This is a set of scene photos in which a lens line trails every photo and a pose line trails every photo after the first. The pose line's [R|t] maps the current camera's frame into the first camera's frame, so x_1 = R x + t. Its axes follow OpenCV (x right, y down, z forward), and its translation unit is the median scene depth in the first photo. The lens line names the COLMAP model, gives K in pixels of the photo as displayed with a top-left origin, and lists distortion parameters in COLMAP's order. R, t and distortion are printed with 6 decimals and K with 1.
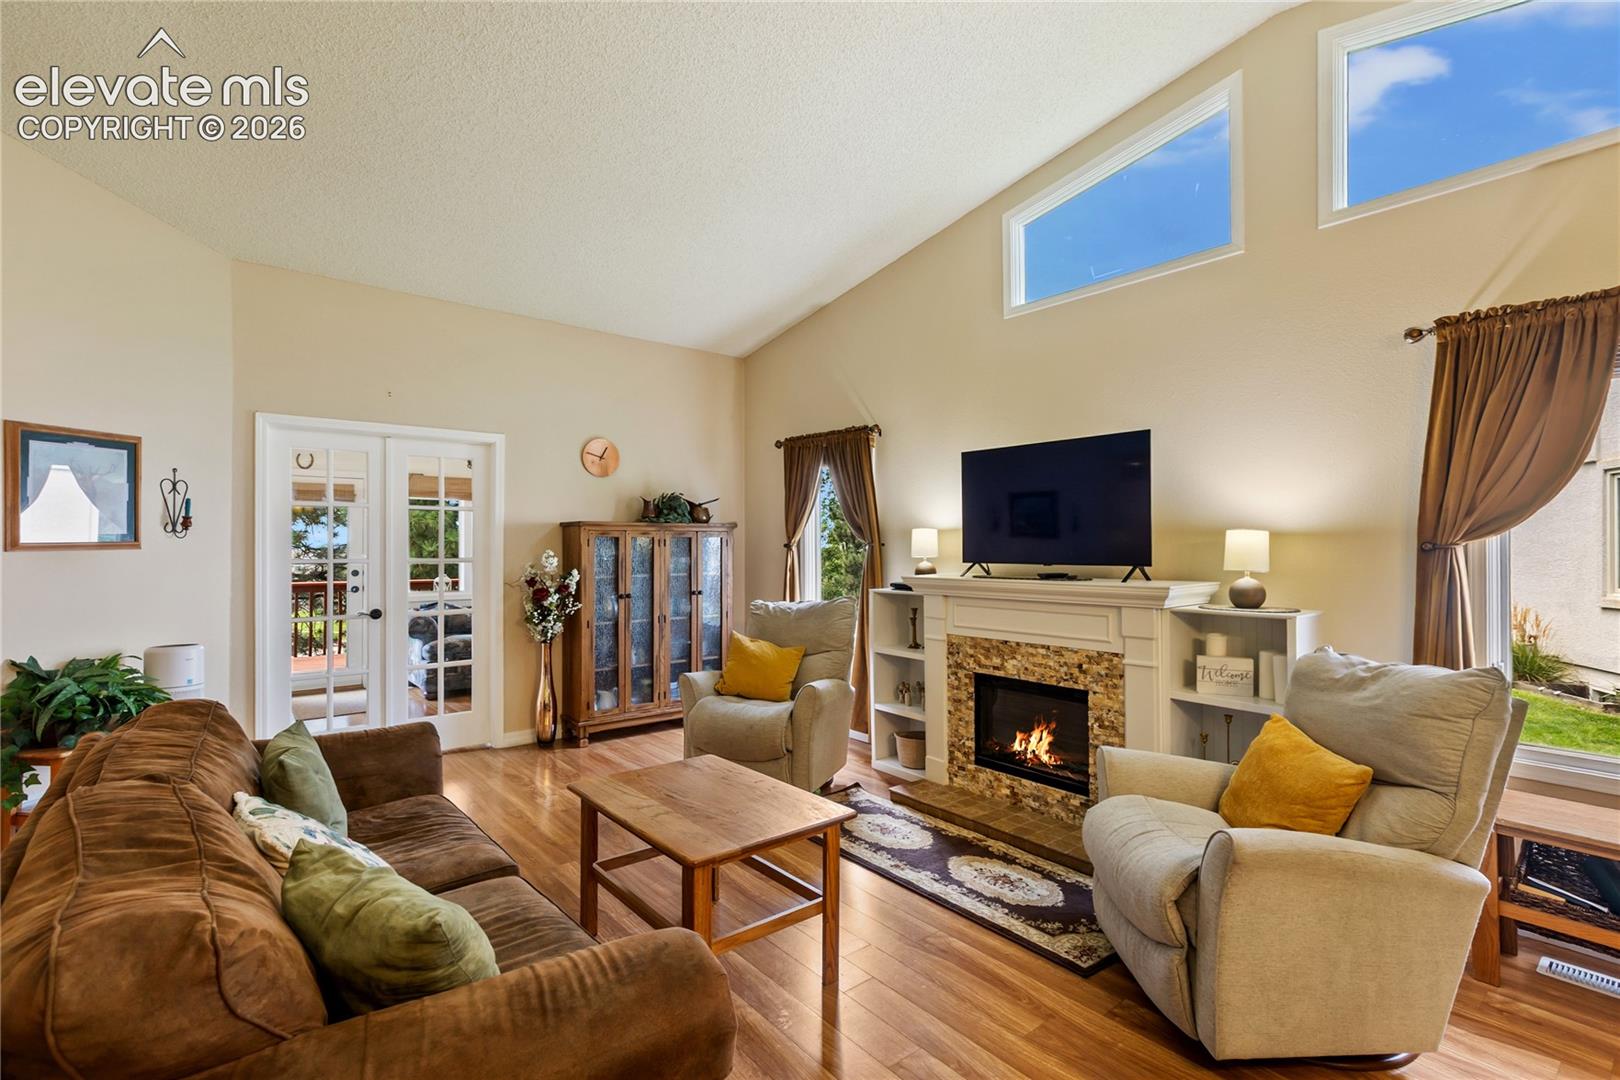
lens RADIAL K [[754.1, 0, 815.7], [0, 754.1, 615.0], [0, 0, 1]] dist [-0.000847, 0.000259]
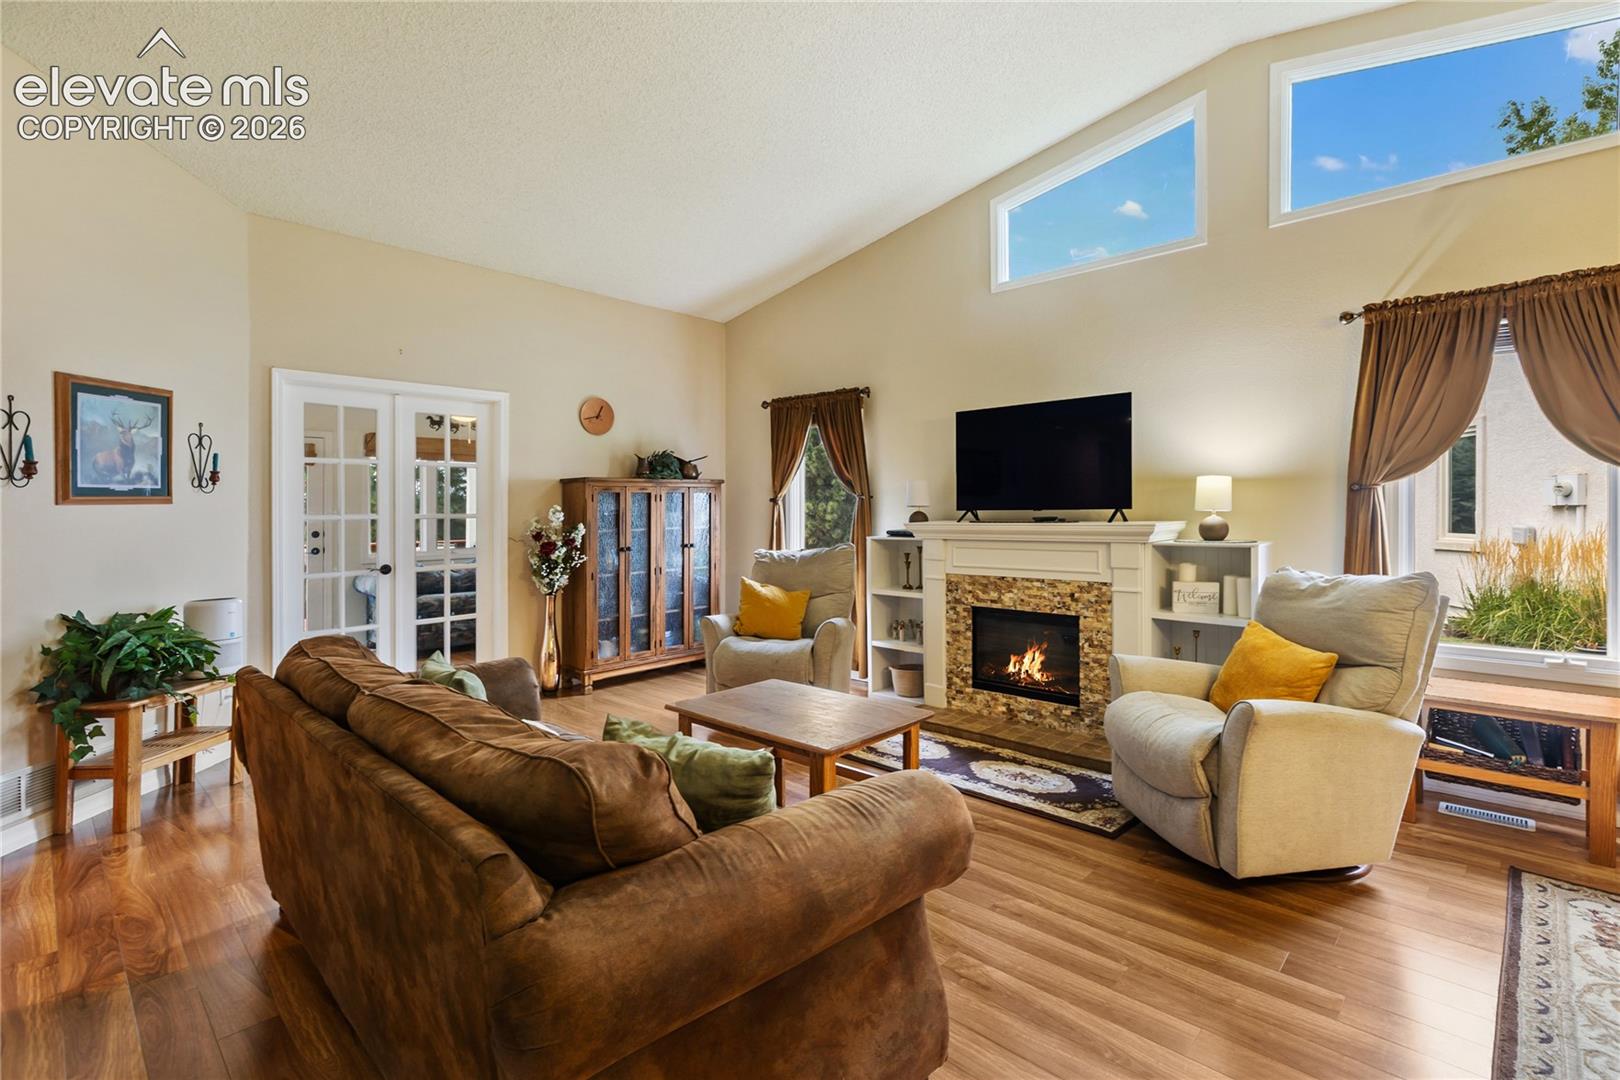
lens RADIAL K [[744.7, 0, 812.6], [0, 744.7, 595.7], [0, 0, 1]] dist [0.001045, -0.000323]
pose [[0.991716, -0.025022, 0.125987, -0.200138], [0.022172, 0.999467, 0.023979, 0.032615], [-0.126519, -0.020987, 0.991742, -0.099073]]
